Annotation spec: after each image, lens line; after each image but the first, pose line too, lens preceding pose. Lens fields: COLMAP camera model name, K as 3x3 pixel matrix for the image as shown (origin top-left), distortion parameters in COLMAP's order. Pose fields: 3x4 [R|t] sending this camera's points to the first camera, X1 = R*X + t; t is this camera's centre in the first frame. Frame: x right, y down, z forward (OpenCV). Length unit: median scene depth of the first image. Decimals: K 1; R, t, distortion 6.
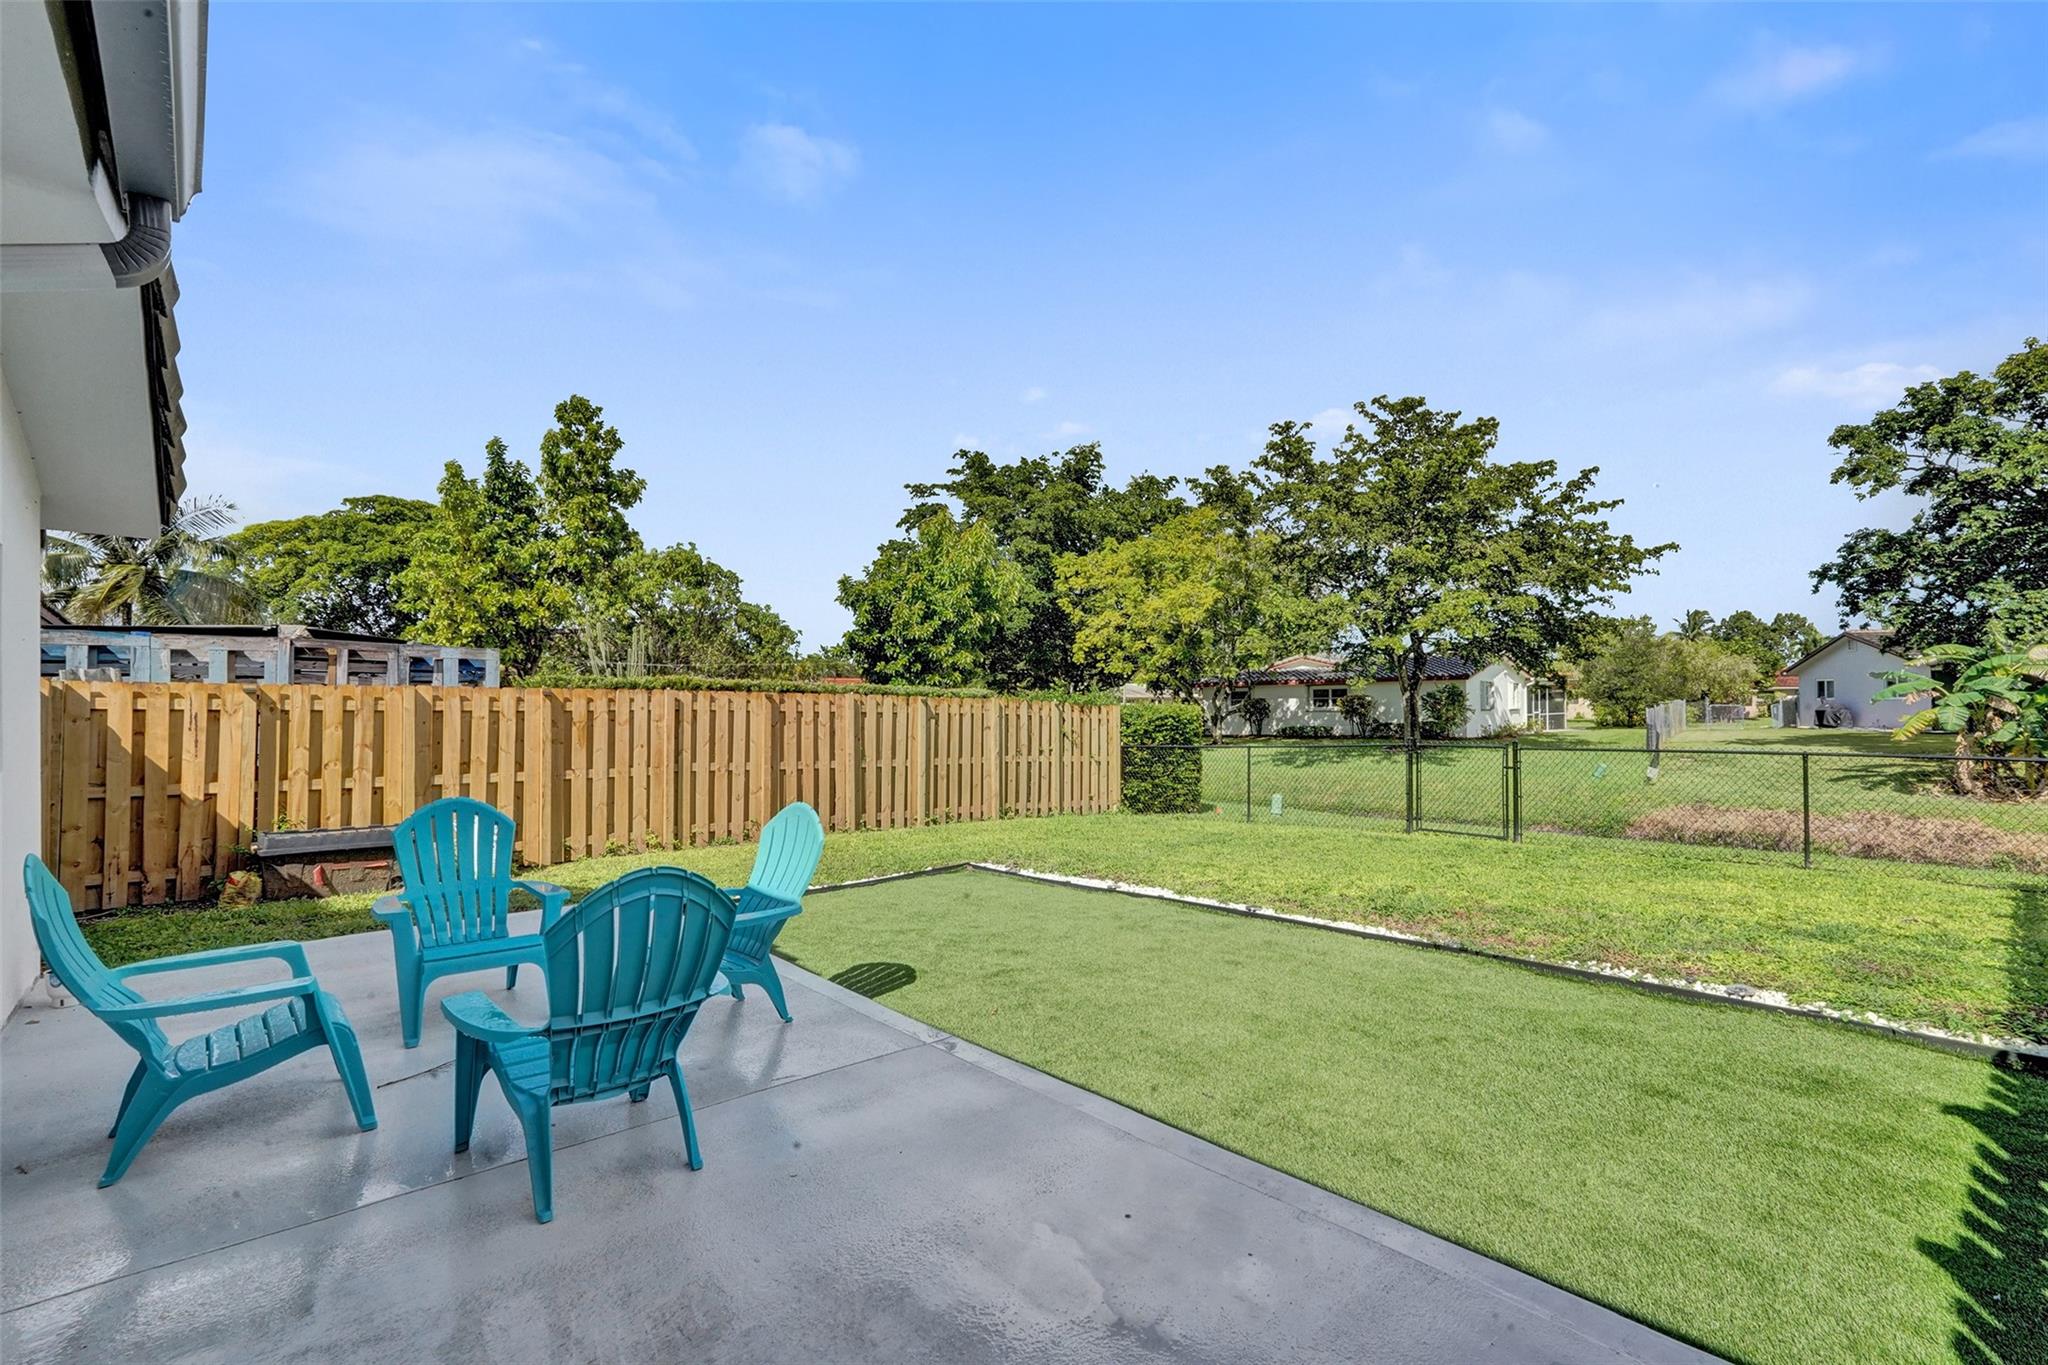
lens RADIAL K [[926.6, 0, 1024.0], [0, 926.6, 682.5], [0, 0, 1]] dist [0.001515, 0.000342]
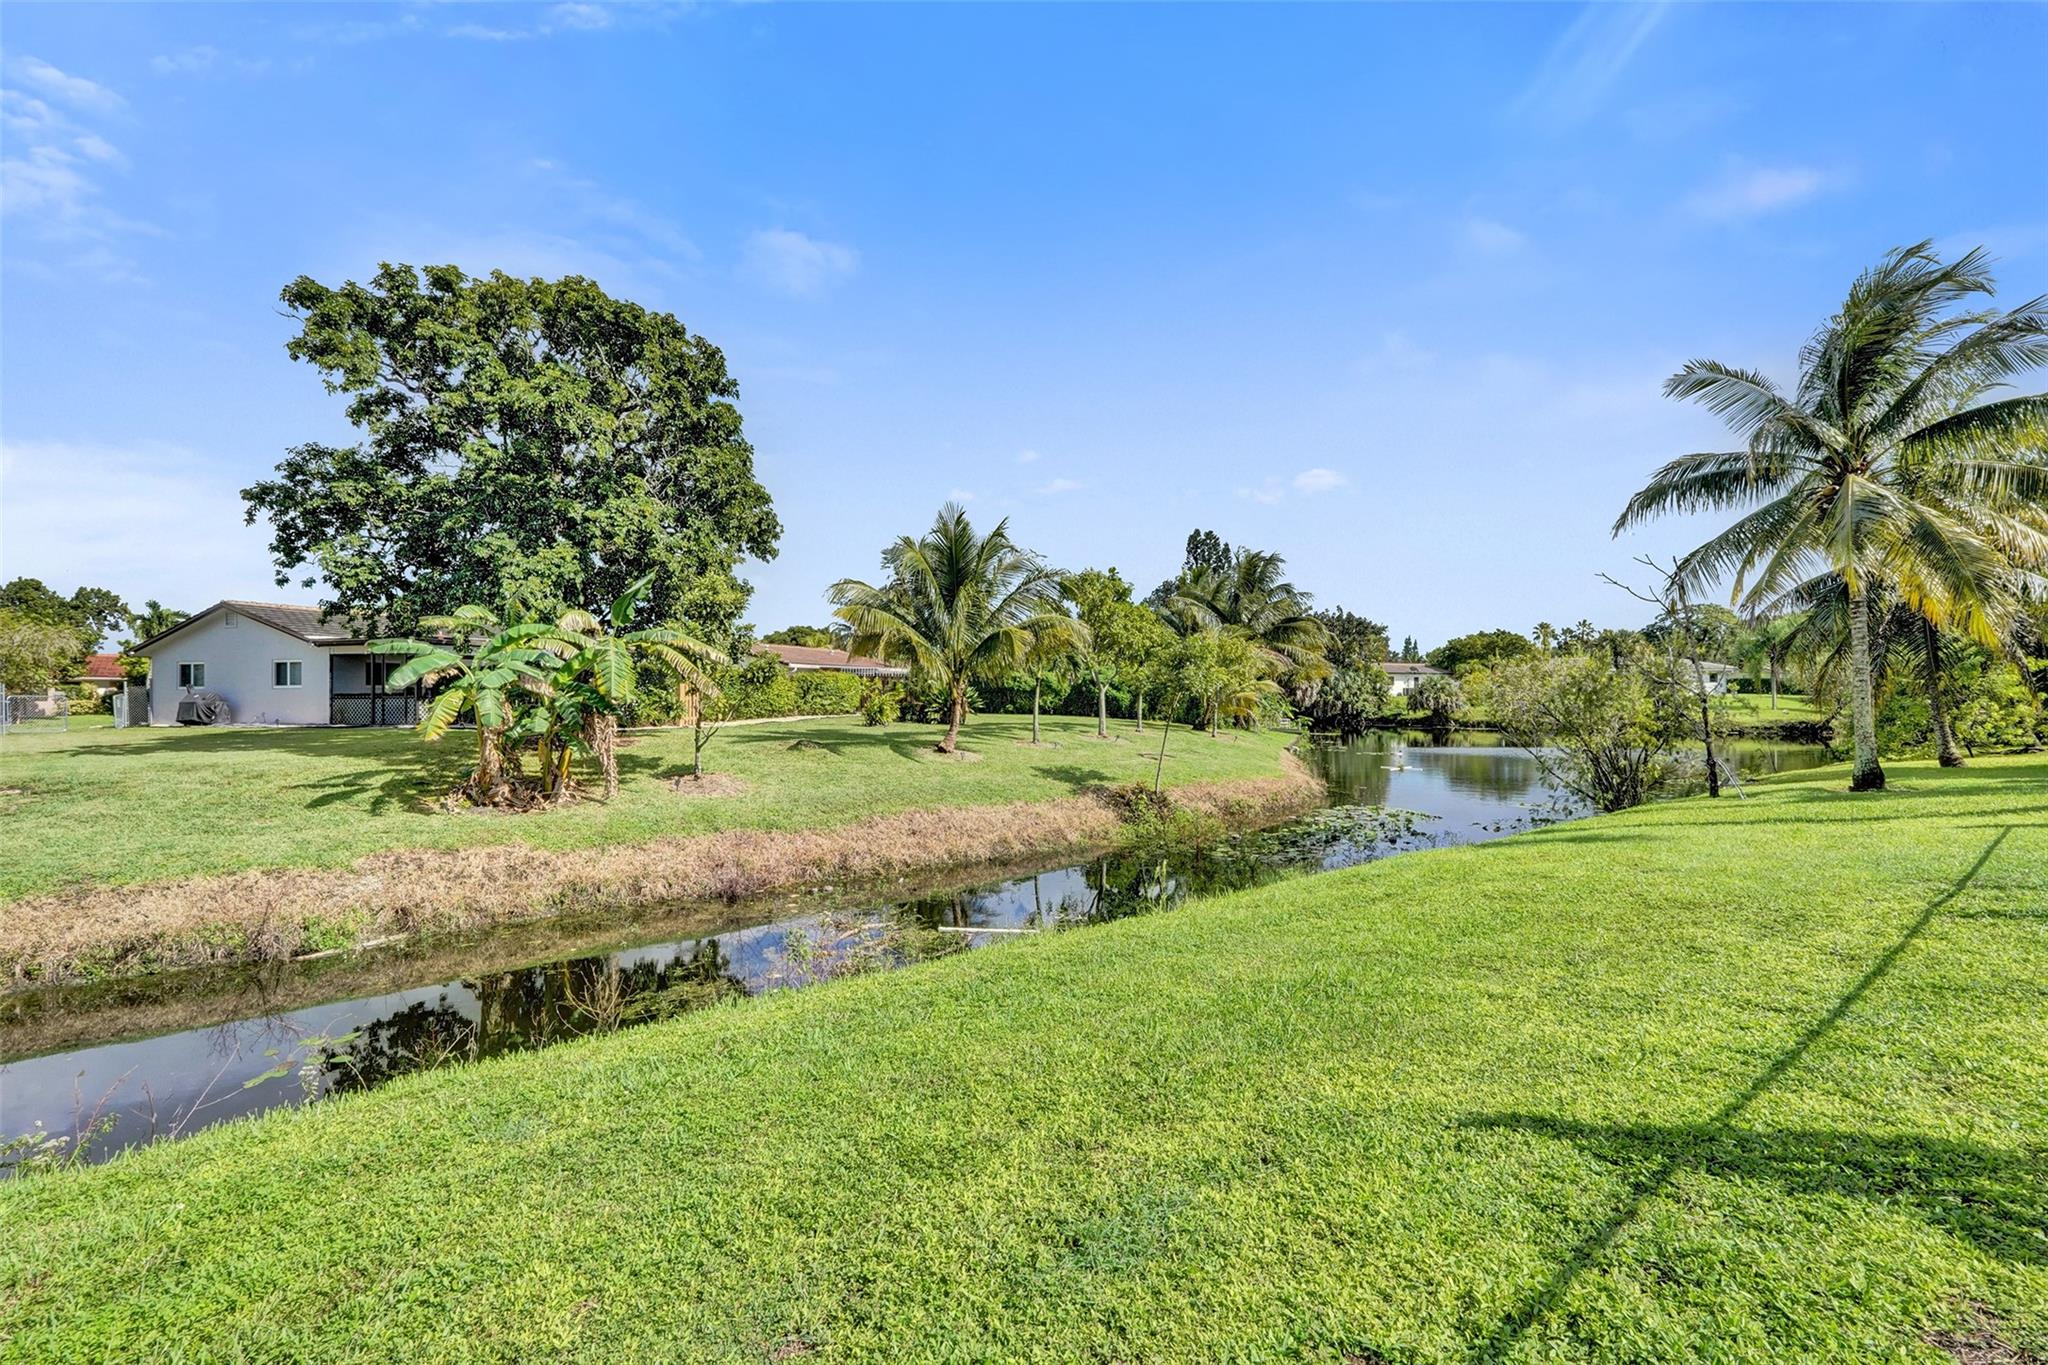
lens RADIAL K [[926.6, 0, 1024.0], [0, 926.6, 682.5], [0, 0, 1]] dist [0.001515, 0.000342]
pose [[0.076114, 0.009221, 0.997057, 0.224283], [-0.012896, 0.999883, -0.008262, 0.015915], [-0.997016, -0.012229, 0.076223, 0.379321]]
